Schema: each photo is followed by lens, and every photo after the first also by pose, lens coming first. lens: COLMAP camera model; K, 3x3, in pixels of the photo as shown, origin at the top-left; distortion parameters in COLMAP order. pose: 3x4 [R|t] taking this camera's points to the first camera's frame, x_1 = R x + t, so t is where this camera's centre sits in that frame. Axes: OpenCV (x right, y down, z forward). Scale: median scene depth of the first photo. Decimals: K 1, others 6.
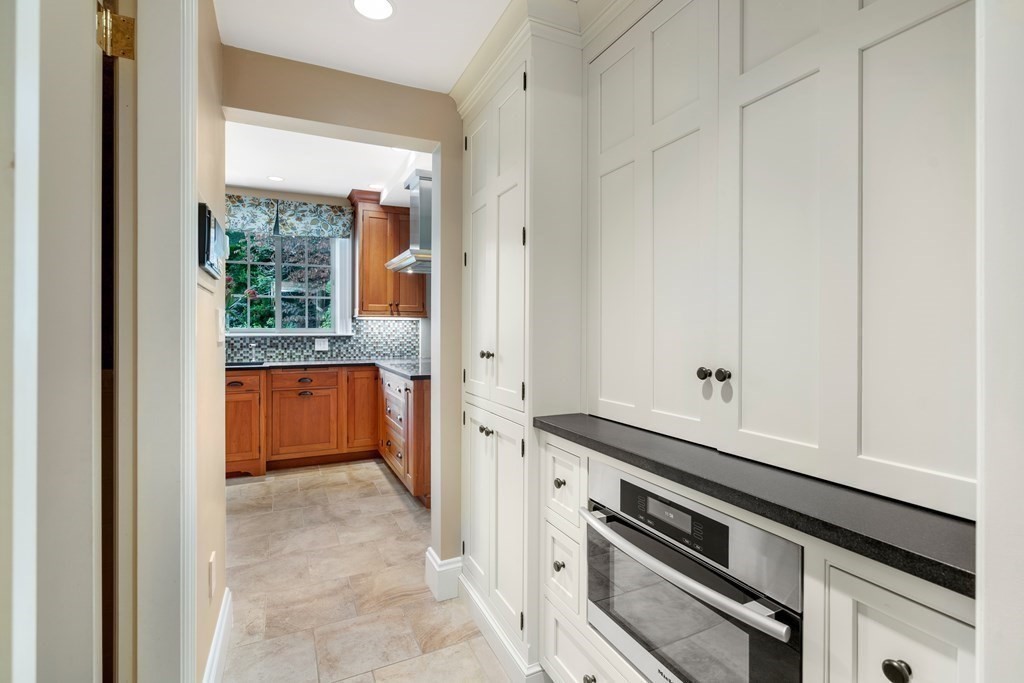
lens RADIAL K [[477.9, 0, 520.4], [0, 477.9, 326.8], [0, 0, 1]] dist [-0.009182, 0.002763]
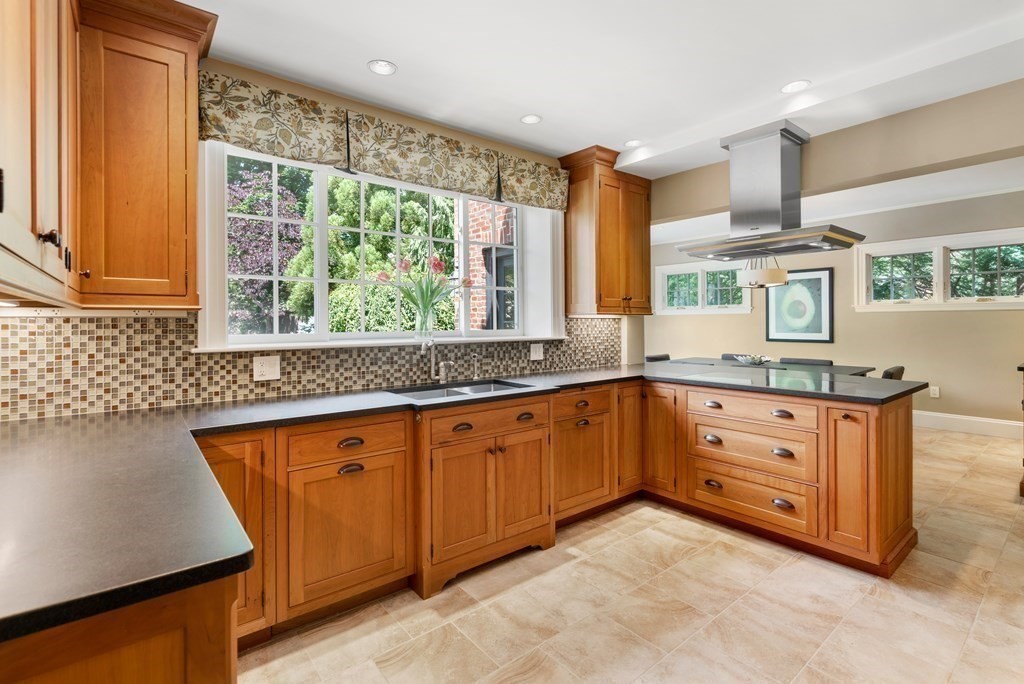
lens RADIAL K [[477.9, 0, 532.8], [0, 477.9, 321.5], [0, 0, 1]] dist [-0.009182, 0.002763]
pose [[0.974271, -0.005284, 0.225316, -0.626167], [0.004785, 0.999985, 0.002760, -0.013160], [-0.225327, -0.001611, 0.974282, 0.291082]]
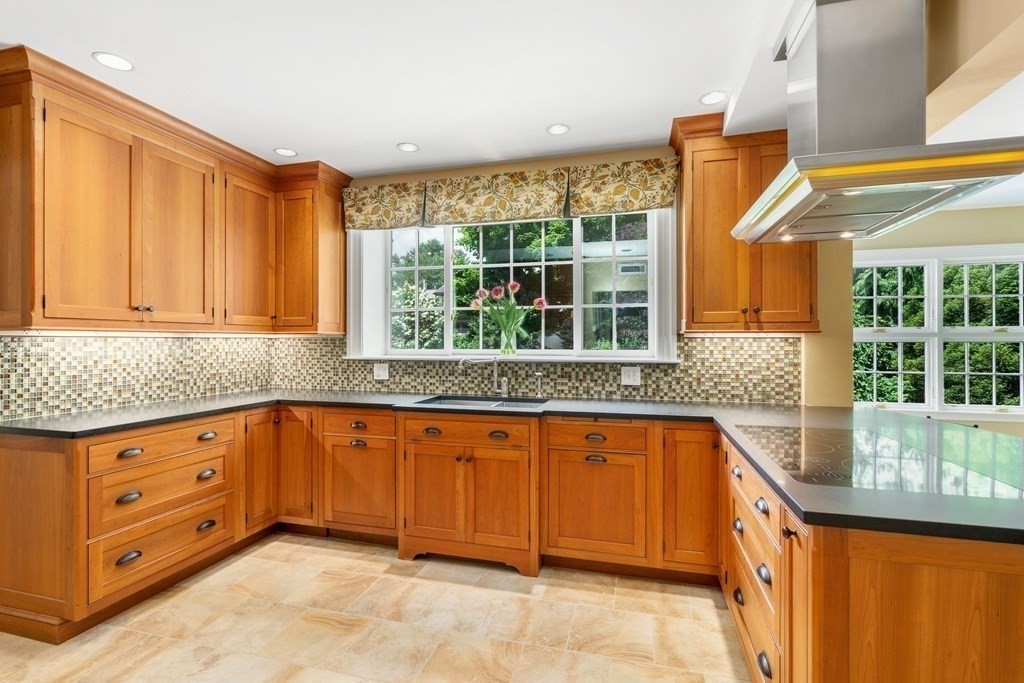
lens RADIAL K [[477.9, 0, 502.2], [0, 477.9, 340.0], [0, 0, 1]] dist [-0.009182, 0.002763]
pose [[0.739022, -0.001361, -0.673680, -0.111219], [0.002434, 0.999997, 0.000650, -0.013974], [0.673677, -0.002120, 0.739023, 0.419905]]
